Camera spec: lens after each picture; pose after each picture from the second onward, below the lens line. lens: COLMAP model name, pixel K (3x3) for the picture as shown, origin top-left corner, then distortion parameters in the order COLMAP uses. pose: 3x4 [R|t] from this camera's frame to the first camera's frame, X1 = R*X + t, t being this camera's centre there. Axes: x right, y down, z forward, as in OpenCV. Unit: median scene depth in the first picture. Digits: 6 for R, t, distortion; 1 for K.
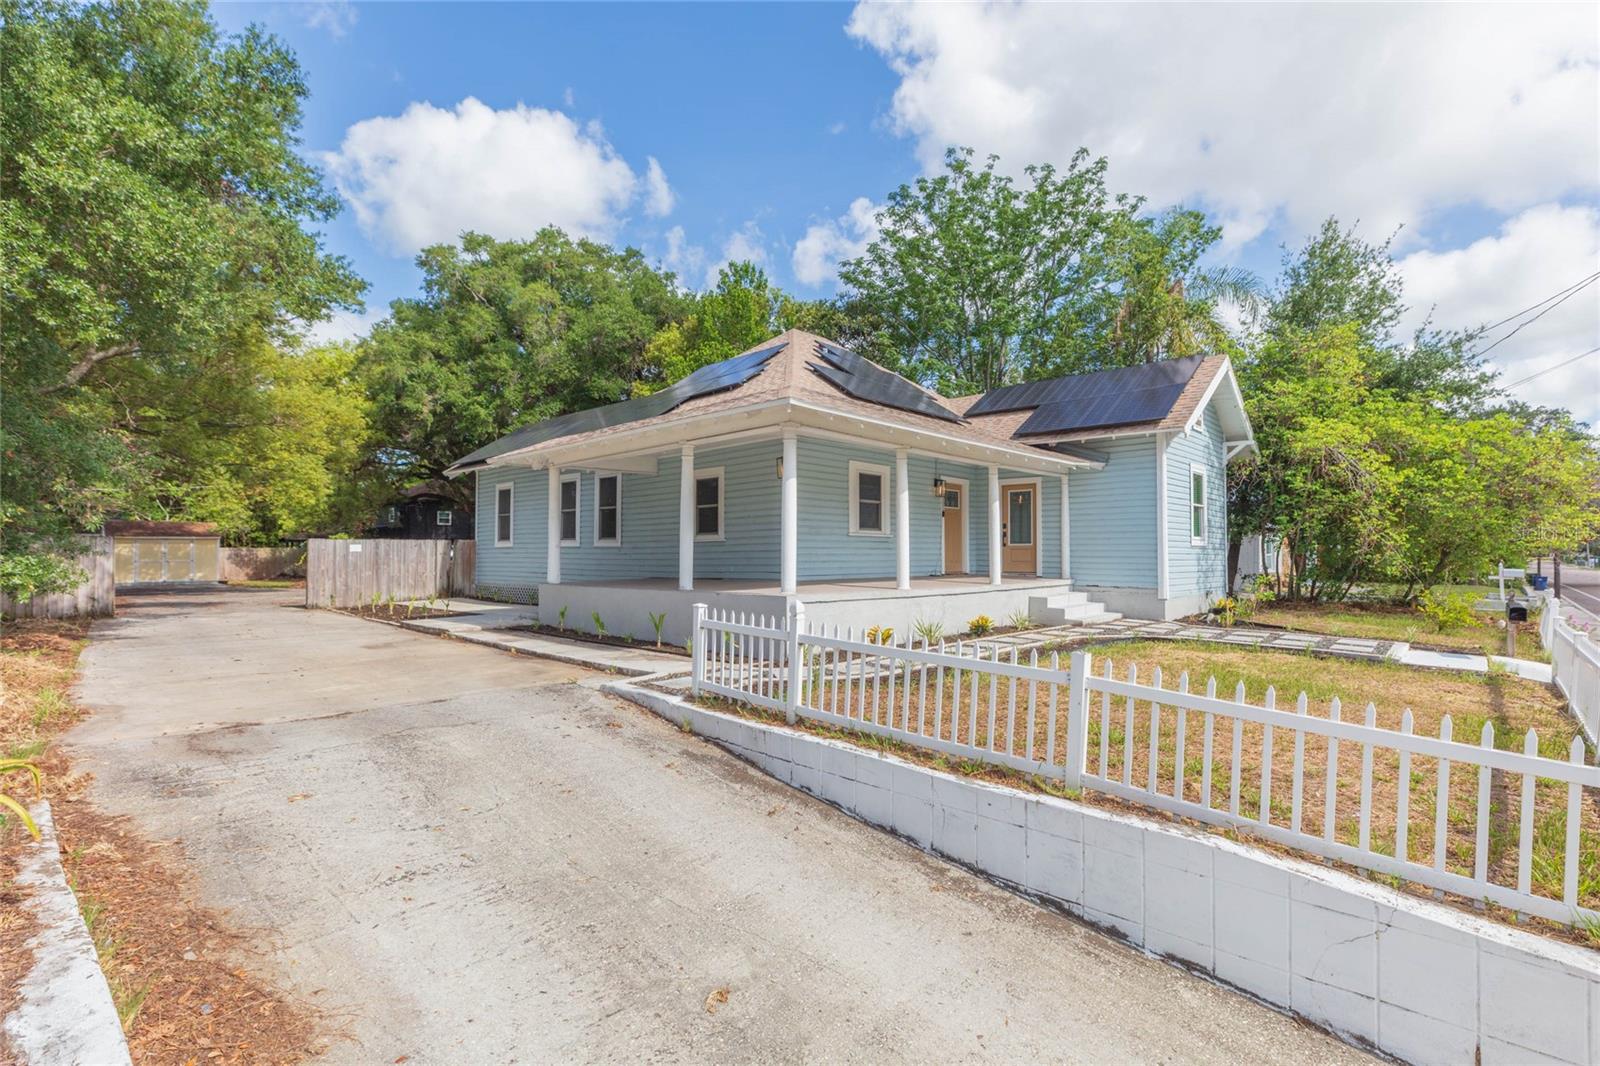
lens RADIAL K [[715.8, 0, 801.8], [0, 715.8, 539.8], [0, 0, 1]] dist [0.004273, 0.000622]
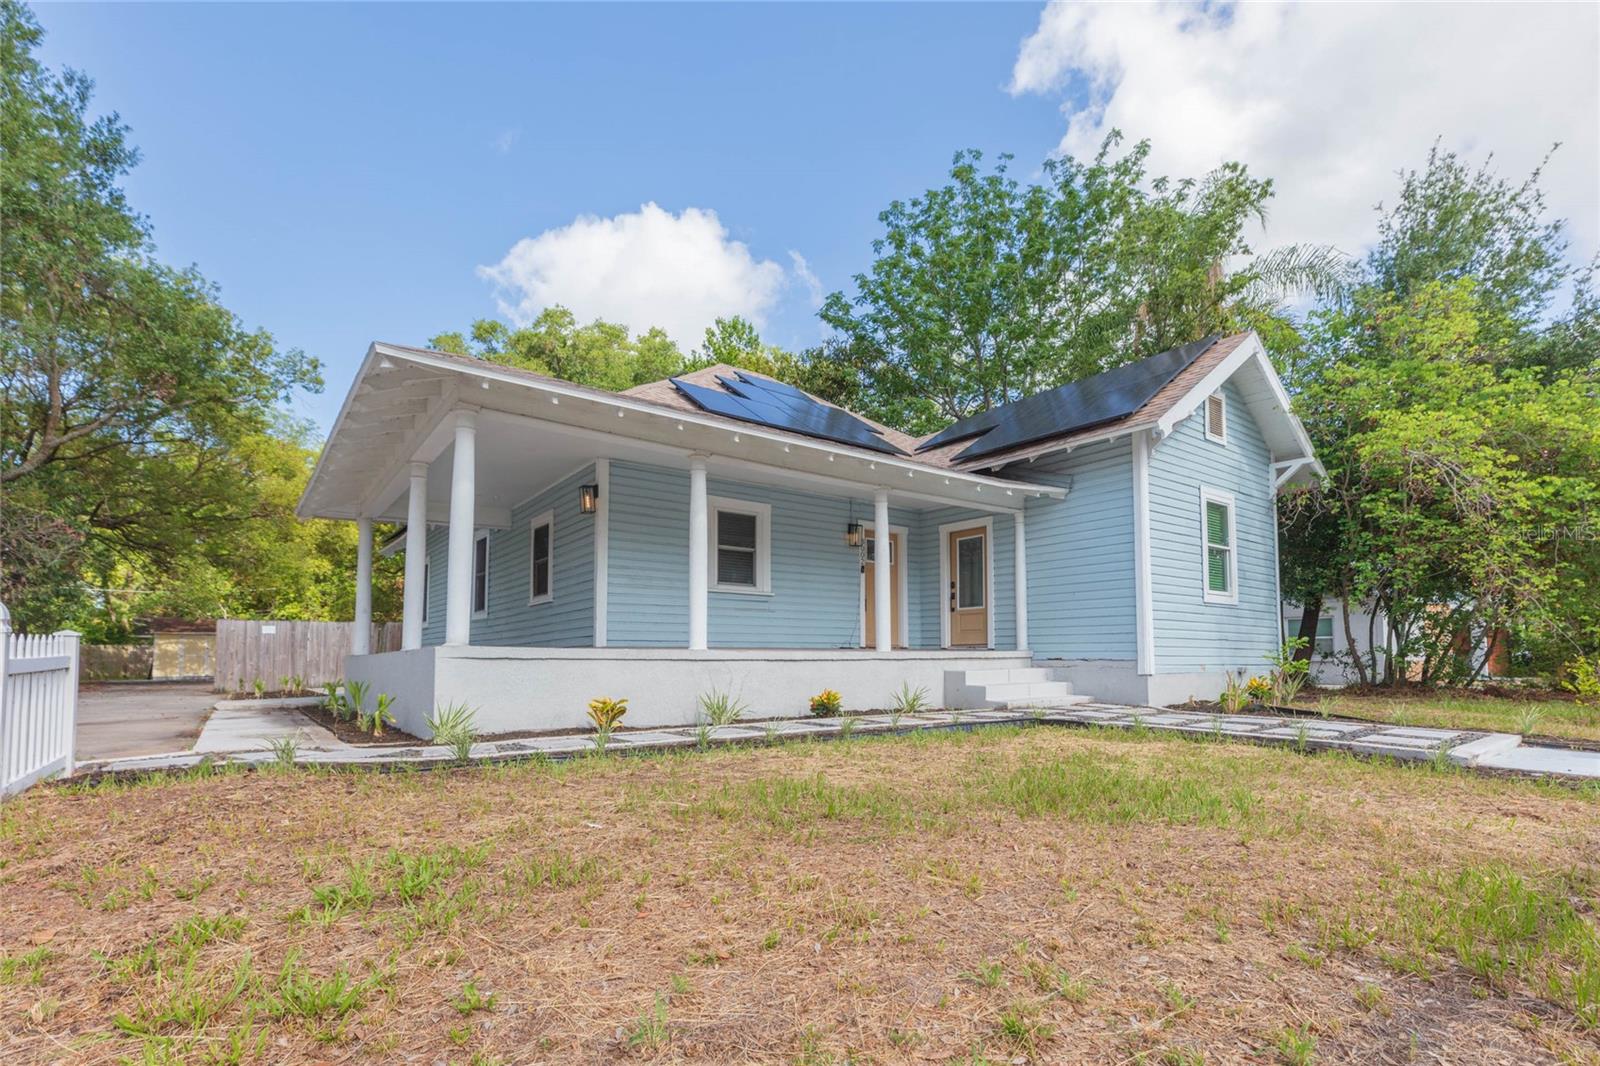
lens RADIAL K [[722.5, 0, 776.1], [0, 722.5, 642.0], [0, 0, 1]] dist [0.001569, -0.000975]
pose [[0.985405, -0.010128, -0.169923, 0.223086], [0.010168, 0.999948, -0.000632, 0.039731], [0.169921, -0.001105, 0.985457, 0.200996]]
